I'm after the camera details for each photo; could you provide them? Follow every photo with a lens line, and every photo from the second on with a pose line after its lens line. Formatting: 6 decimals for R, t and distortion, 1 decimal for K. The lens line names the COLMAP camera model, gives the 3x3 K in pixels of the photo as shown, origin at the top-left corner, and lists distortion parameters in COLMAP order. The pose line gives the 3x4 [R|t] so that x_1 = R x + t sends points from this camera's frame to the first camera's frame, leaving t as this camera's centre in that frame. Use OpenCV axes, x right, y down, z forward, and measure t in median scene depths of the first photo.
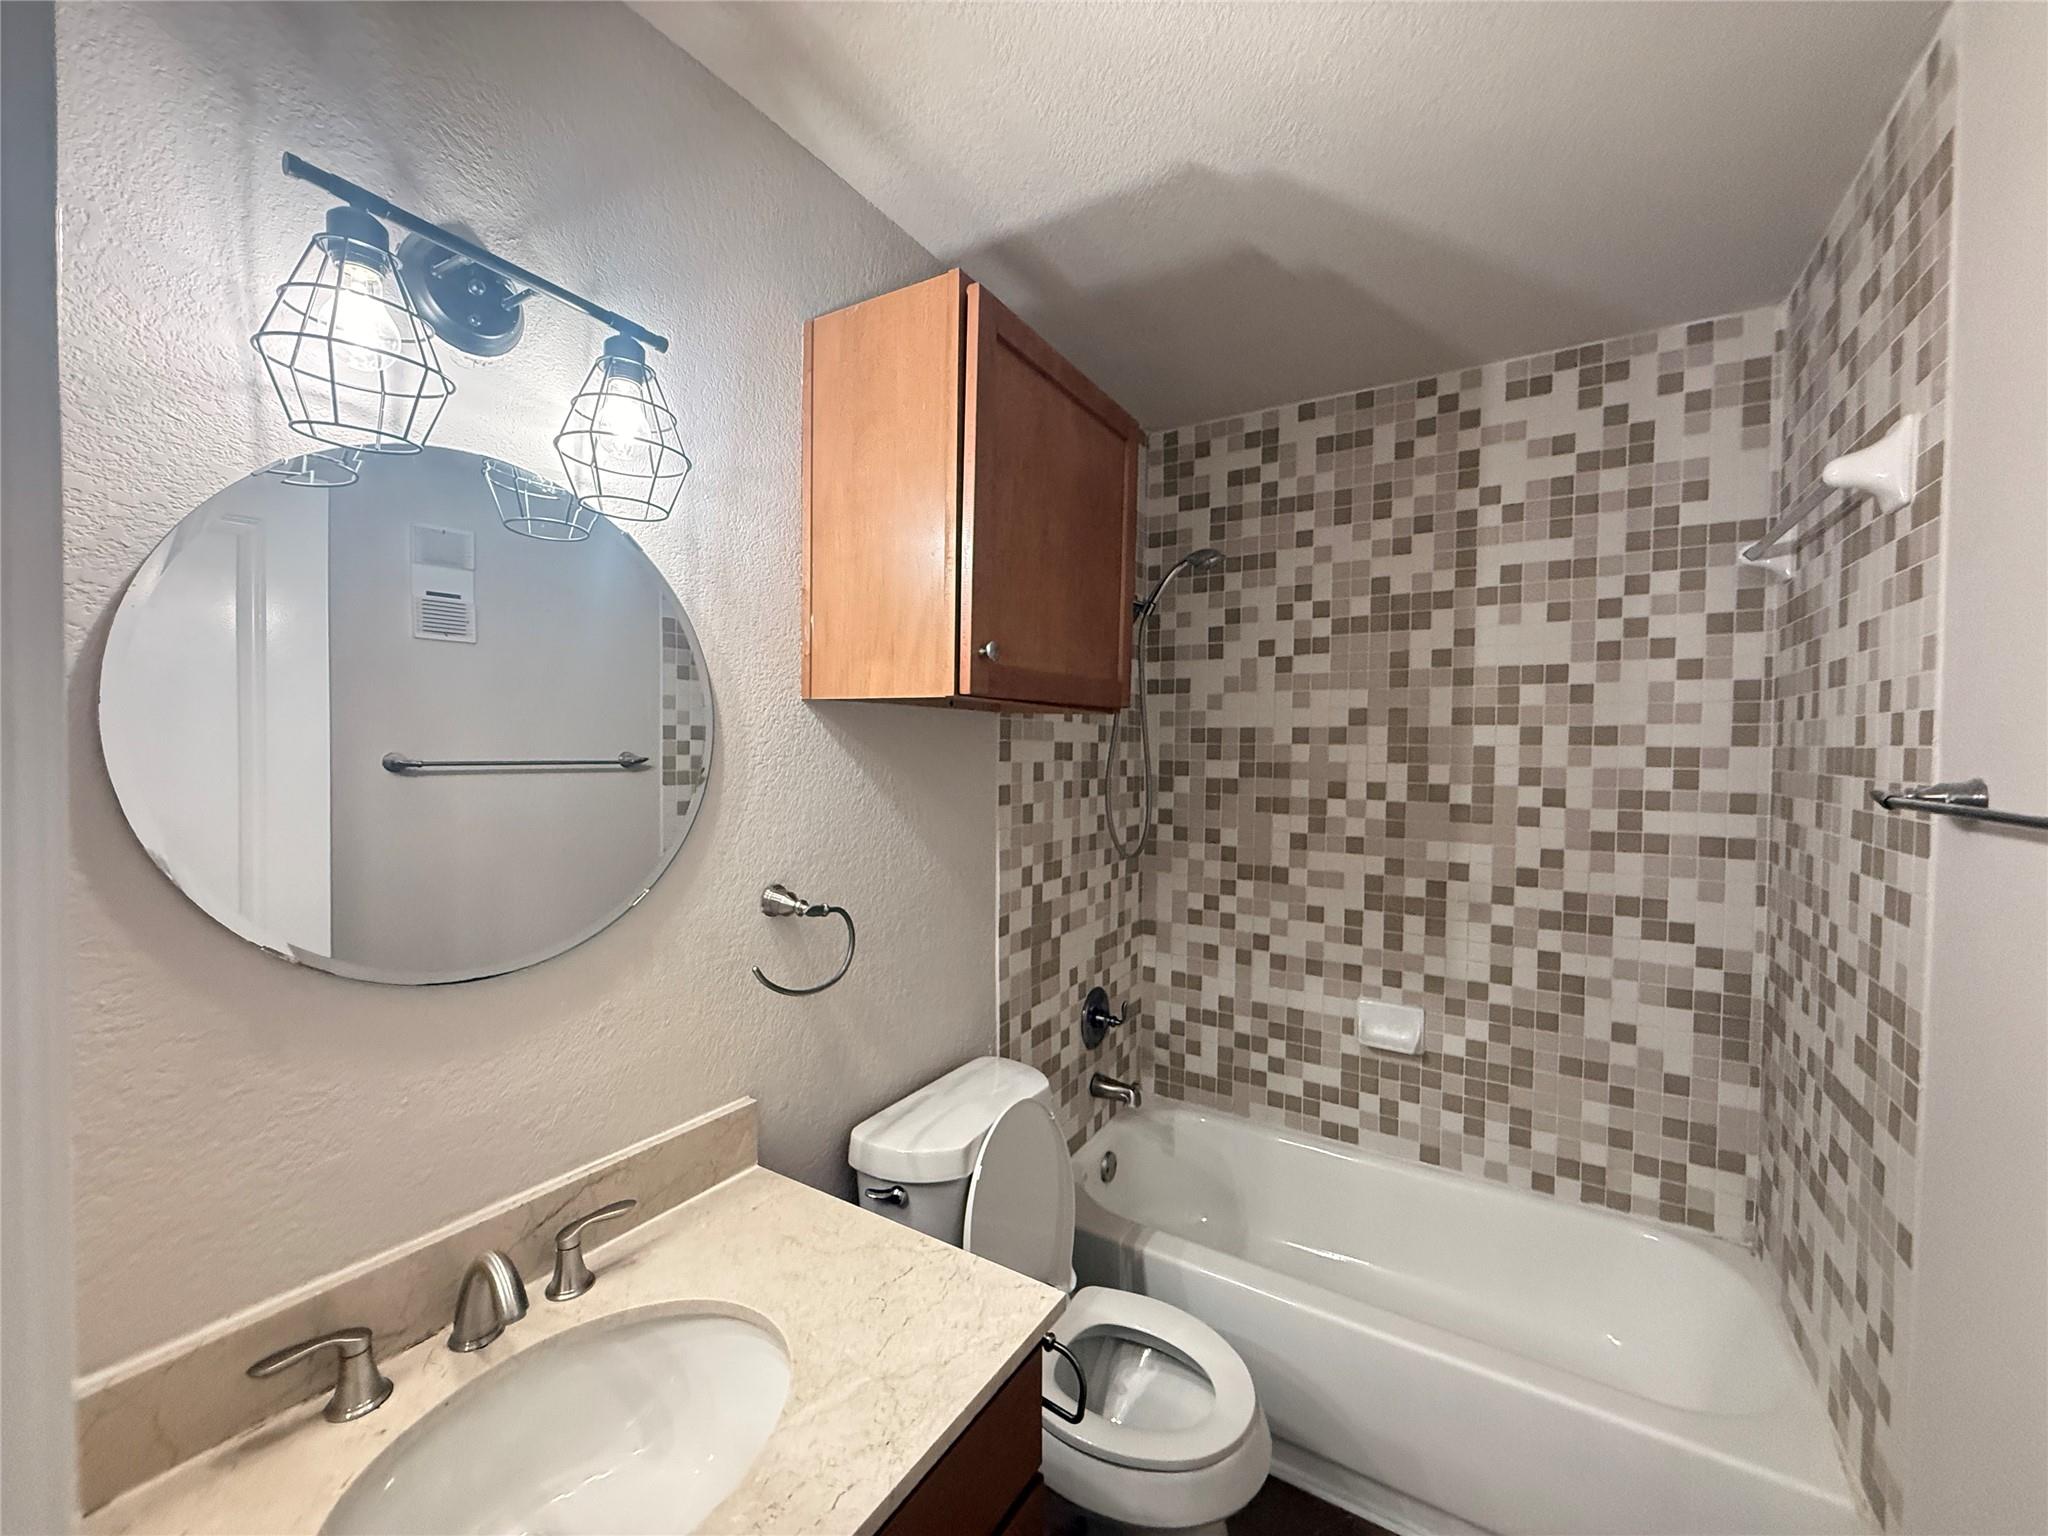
lens RADIAL K [[814.6, 0, 1019.0], [0, 814.6, 764.5], [0, 0, 1]] dist [-0.000743, 0.000581]
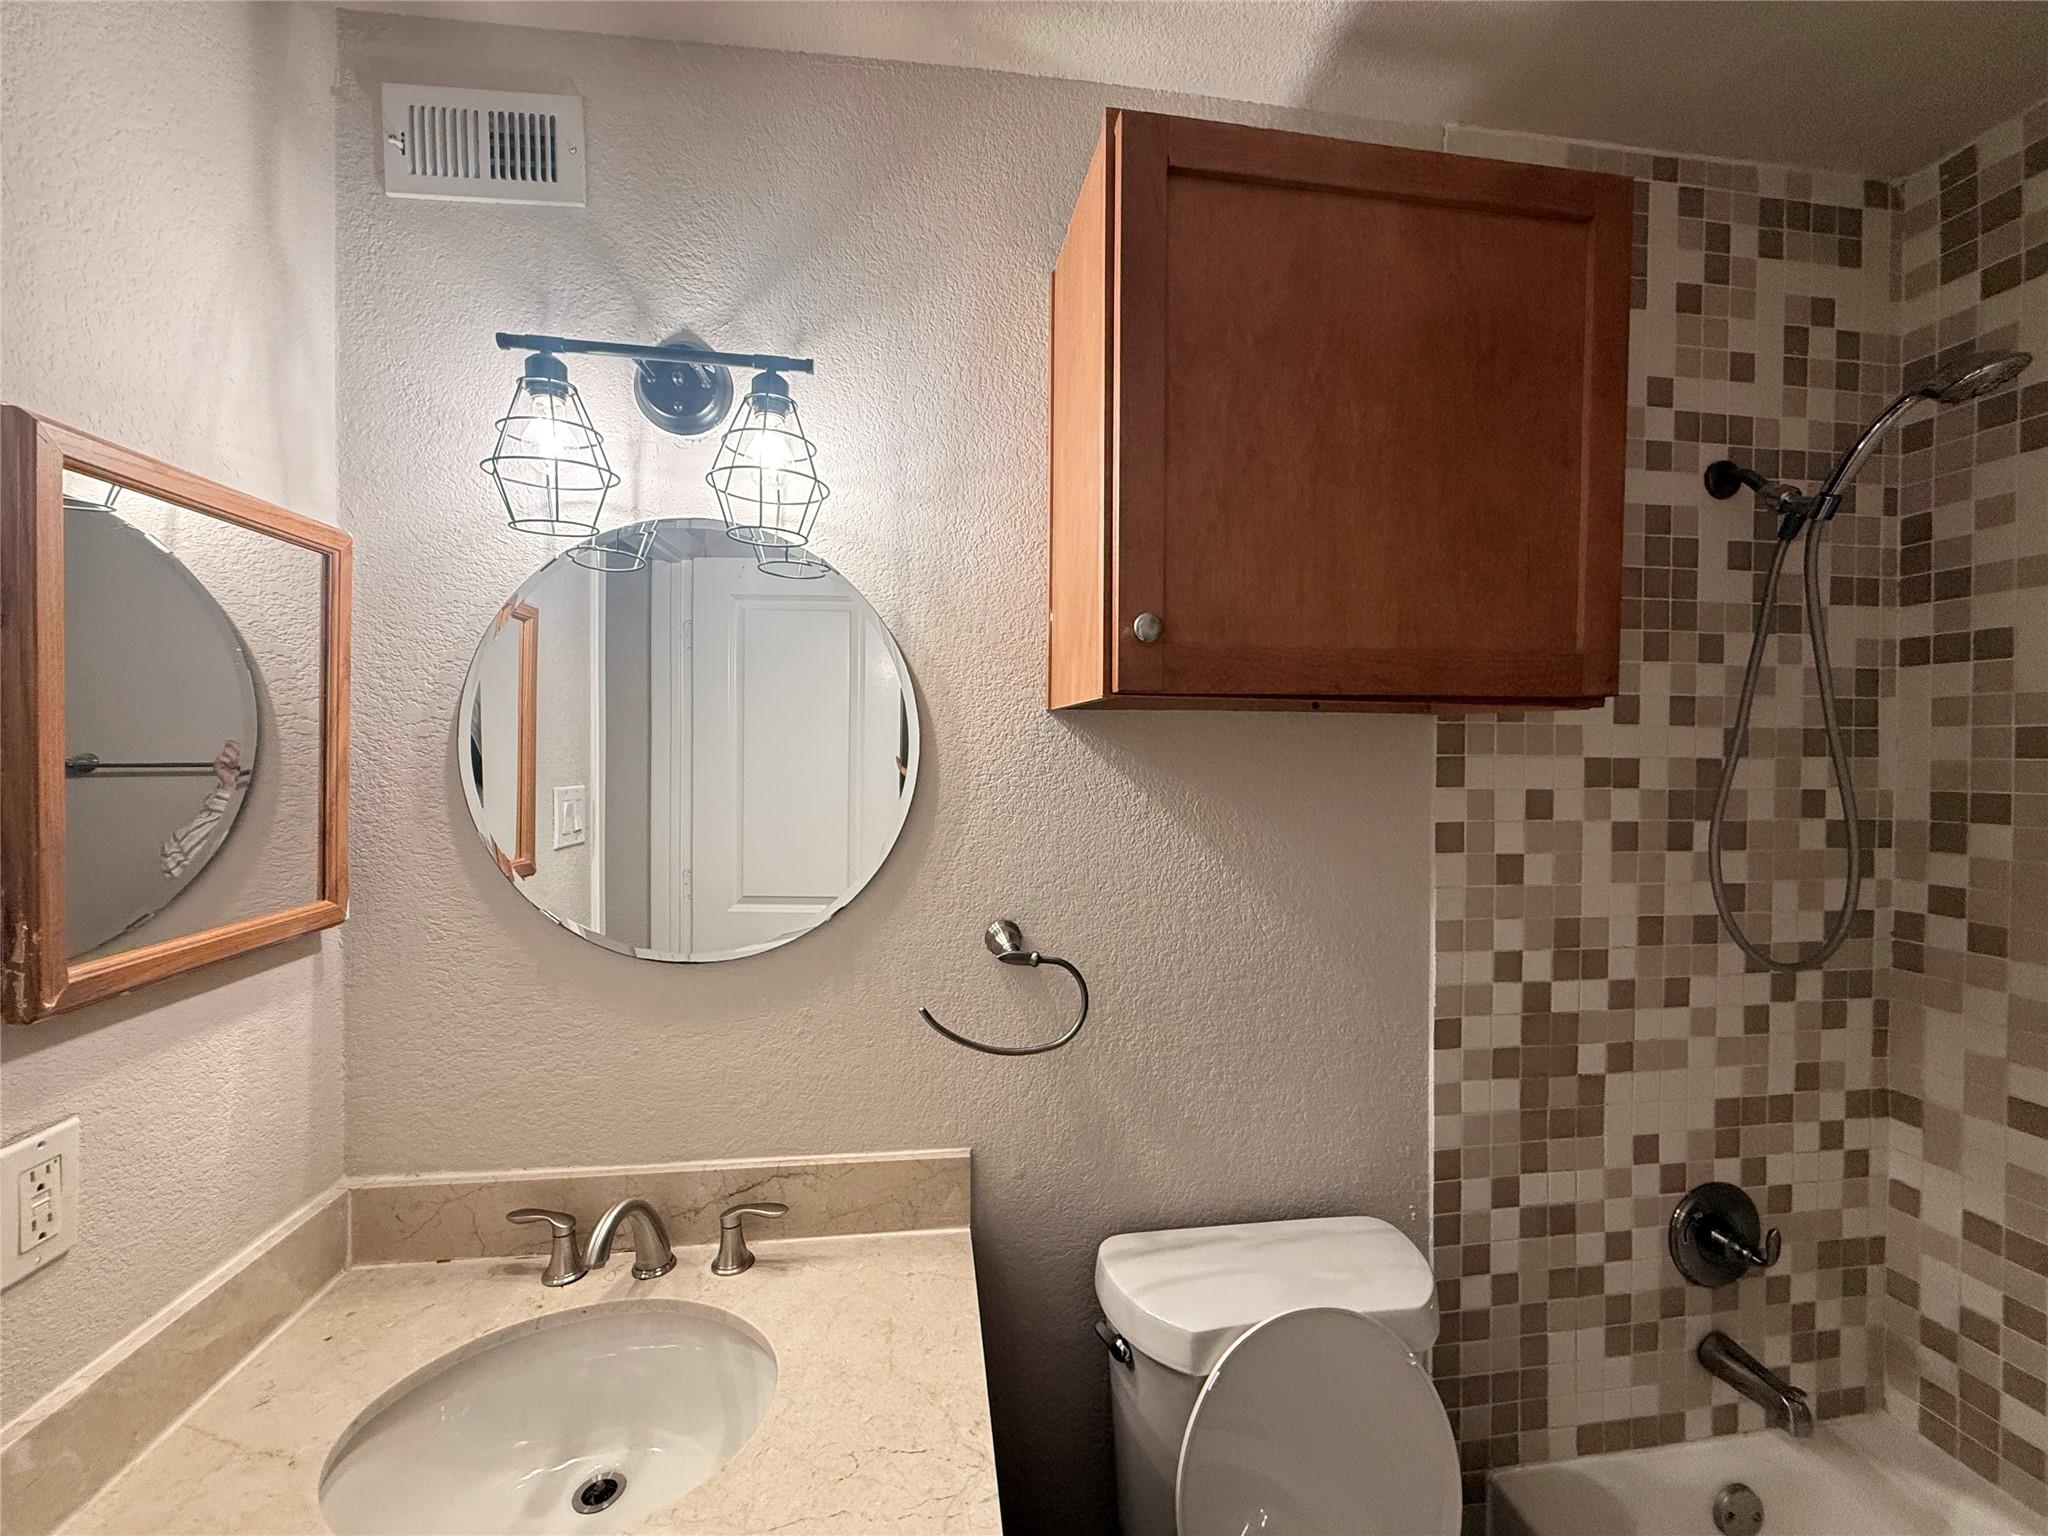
lens RADIAL K [[814.6, 0, 1033.7], [0, 814.6, 767.4], [0, 0, 1]] dist [-0.000743, 0.000581]
pose [[0.643154, 0.002027, -0.765734, 0.248611], [-0.017474, 0.999775, -0.012030, -0.005533], [0.765537, 0.021118, 0.643045, 0.278439]]
